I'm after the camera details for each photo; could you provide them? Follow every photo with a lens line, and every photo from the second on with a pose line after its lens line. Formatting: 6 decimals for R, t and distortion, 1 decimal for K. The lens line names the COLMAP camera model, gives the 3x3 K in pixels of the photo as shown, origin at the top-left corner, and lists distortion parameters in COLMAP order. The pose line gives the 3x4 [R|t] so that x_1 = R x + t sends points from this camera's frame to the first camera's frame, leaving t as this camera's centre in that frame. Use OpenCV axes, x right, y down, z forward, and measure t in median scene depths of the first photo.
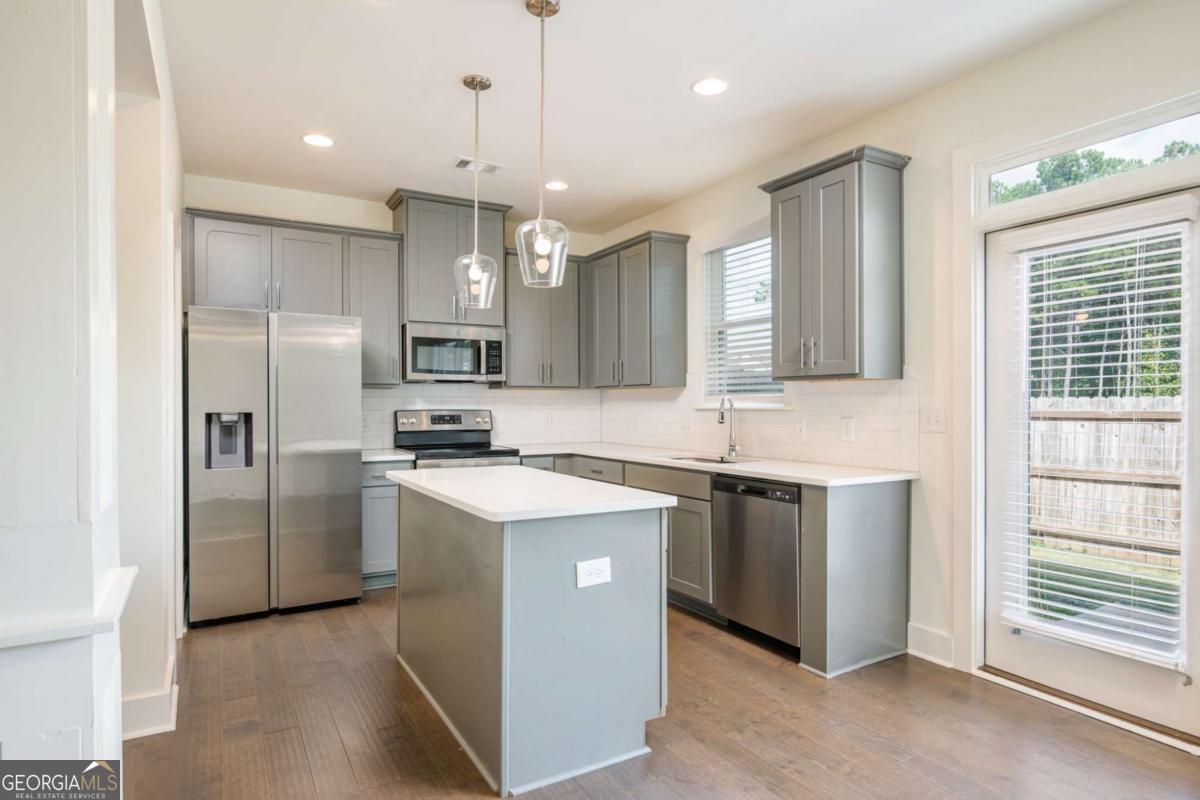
lens RADIAL K [[670.2, 0, 594.2], [0, 670.2, 406.1], [0, 0, 1]] dist [0.006345, 0.000803]
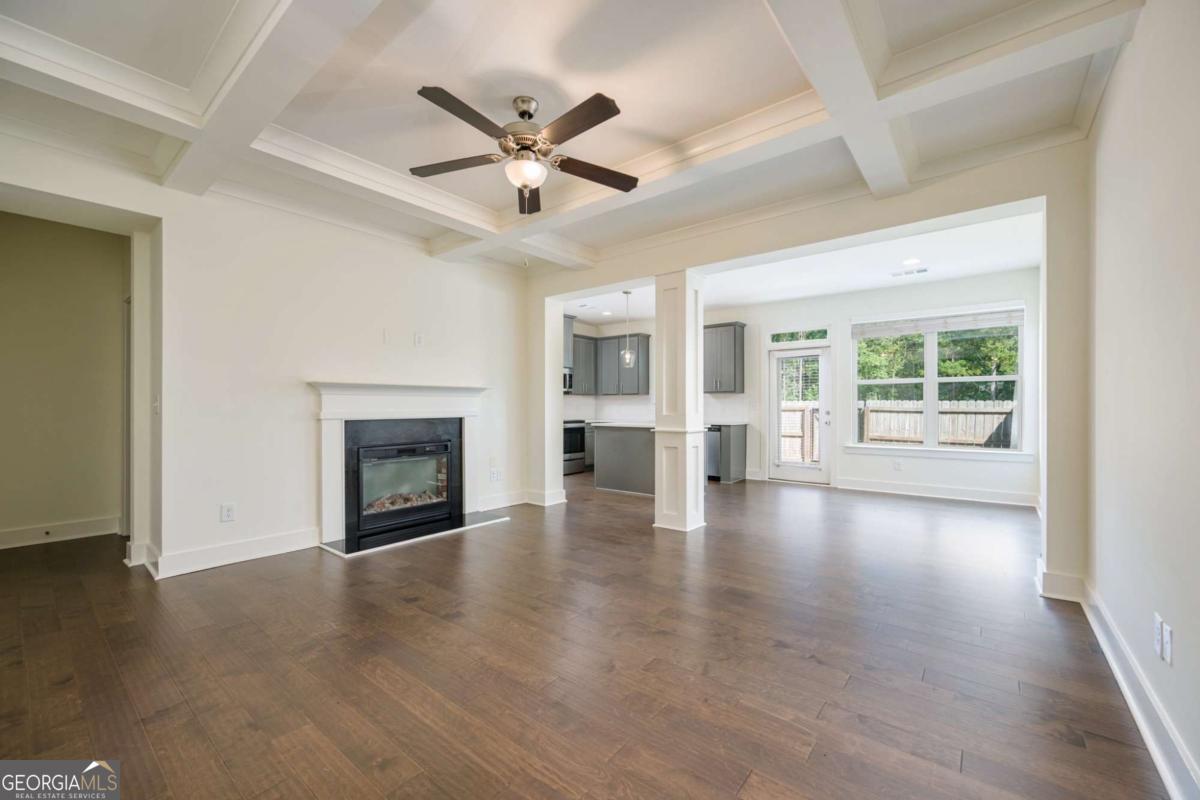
lens RADIAL K [[479.5, 0, 602.2], [0, 479.5, 406.8], [0, 0, 1]] dist [-0.001187, -0.000077]
pose [[0.936646, 0.002691, 0.350268, -0.595068], [0.000056, 0.999969, -0.007831, 0.026301], [-0.350278, 0.007355, 0.936617, -0.552026]]
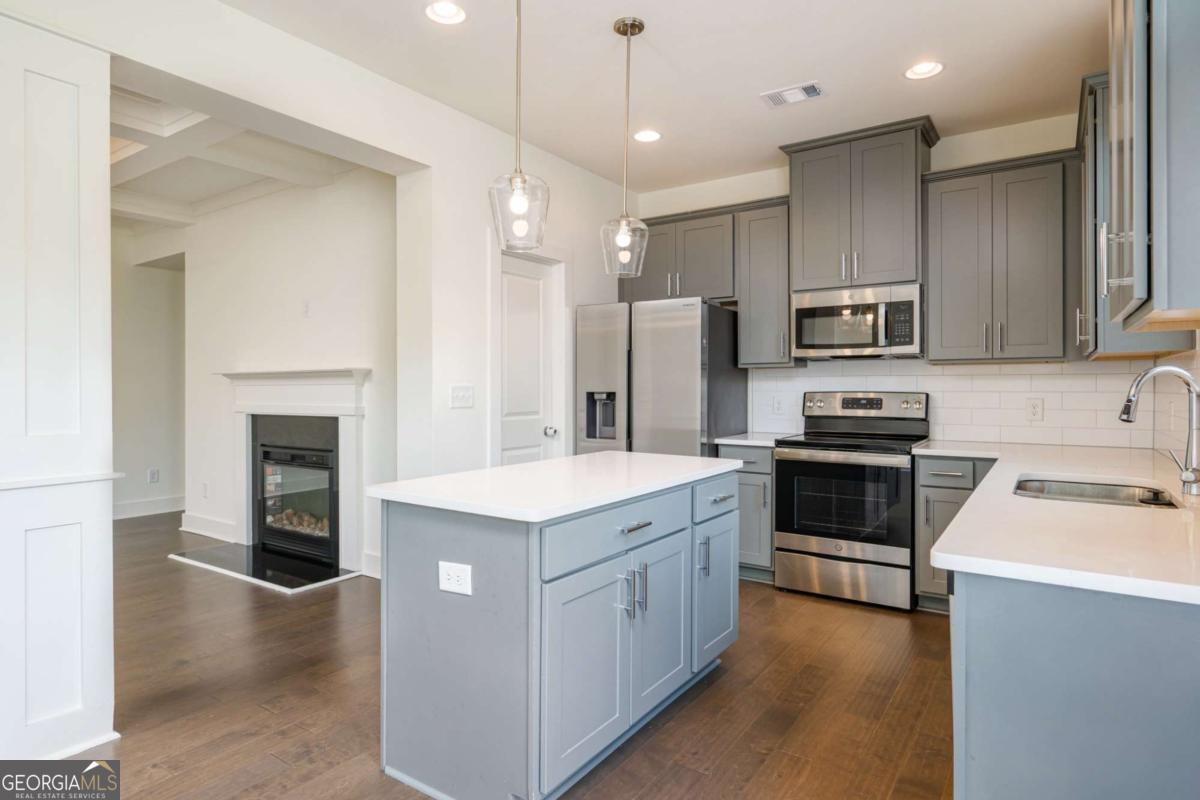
lens RADIAL K [[670.2, 0, 598.6], [0, 670.2, 392.1], [0, 0, 1]] dist [0.006345, 0.000803]
pose [[0.439162, 0.008514, -0.898368, 0.406206], [-0.003563, 0.999964, 0.007735, 0.000793], [0.898401, -0.000196, 0.439176, 0.374036]]
